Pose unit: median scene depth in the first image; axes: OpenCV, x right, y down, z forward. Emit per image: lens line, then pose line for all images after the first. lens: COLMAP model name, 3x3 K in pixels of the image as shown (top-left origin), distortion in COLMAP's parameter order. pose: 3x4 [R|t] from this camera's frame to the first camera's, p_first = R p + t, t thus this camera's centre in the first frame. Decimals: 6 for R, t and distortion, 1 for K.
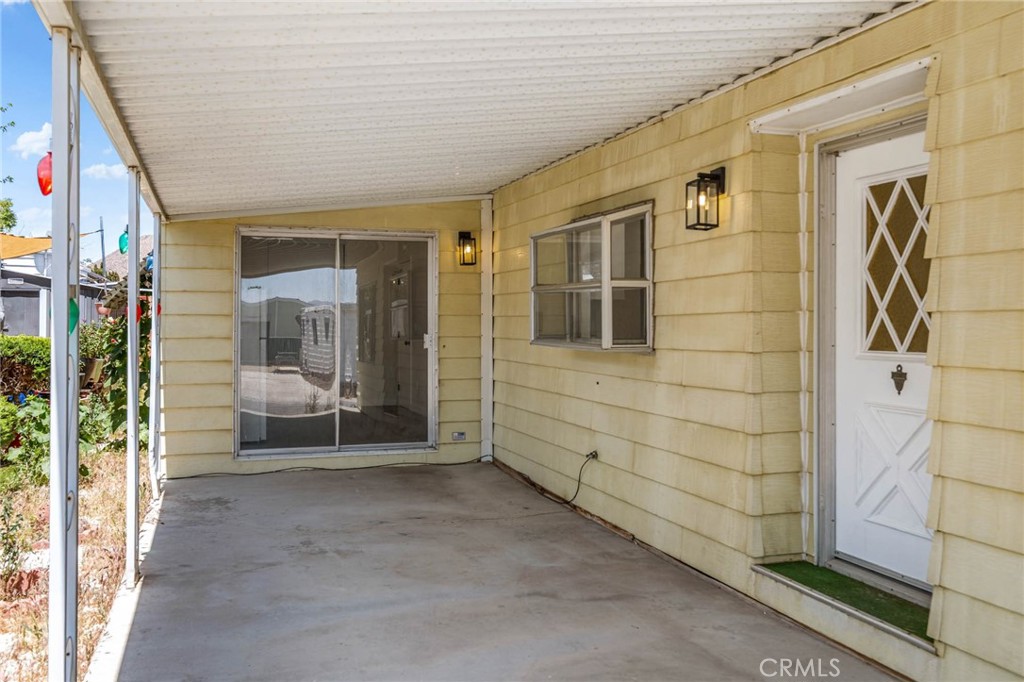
lens RADIAL K [[873.5, 0, 511.8], [0, 873.5, 309.6], [0, 0, 1]] dist [0.004291, 0.000755]
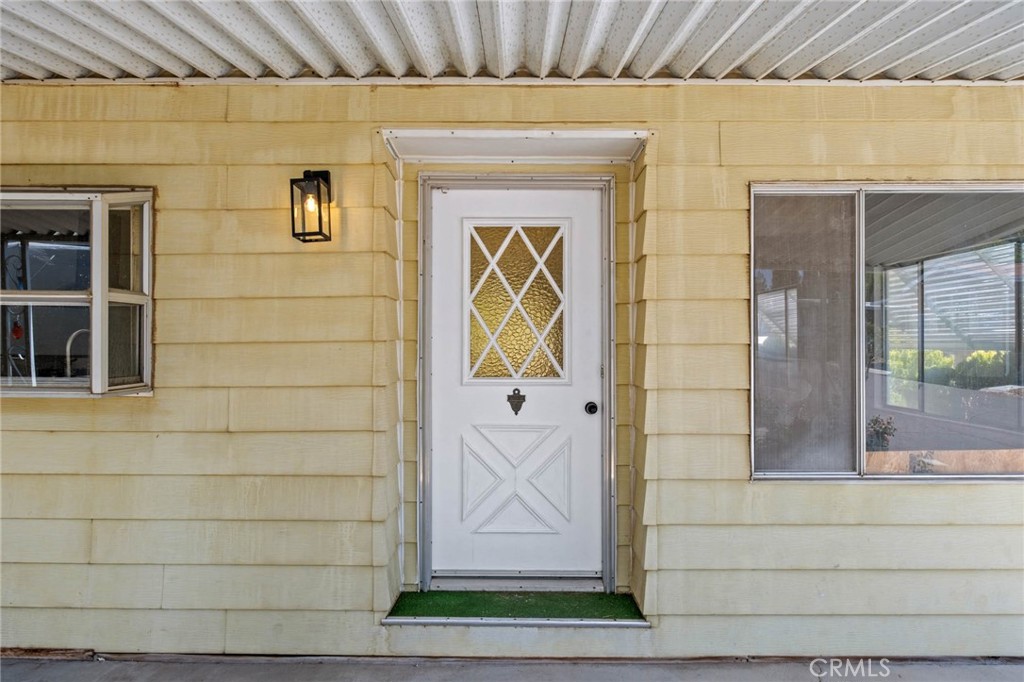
lens RADIAL K [[584.6, 0, 512.0], [0, 584.6, 341.0], [0, 0, 1]] dist [-0.006868, -0.000255]
pose [[0.336170, 0.002230, 0.941799, -0.252035], [-0.014714, 0.999888, 0.002885, -0.001154], [-0.941686, -0.014827, 0.336165, 0.676331]]
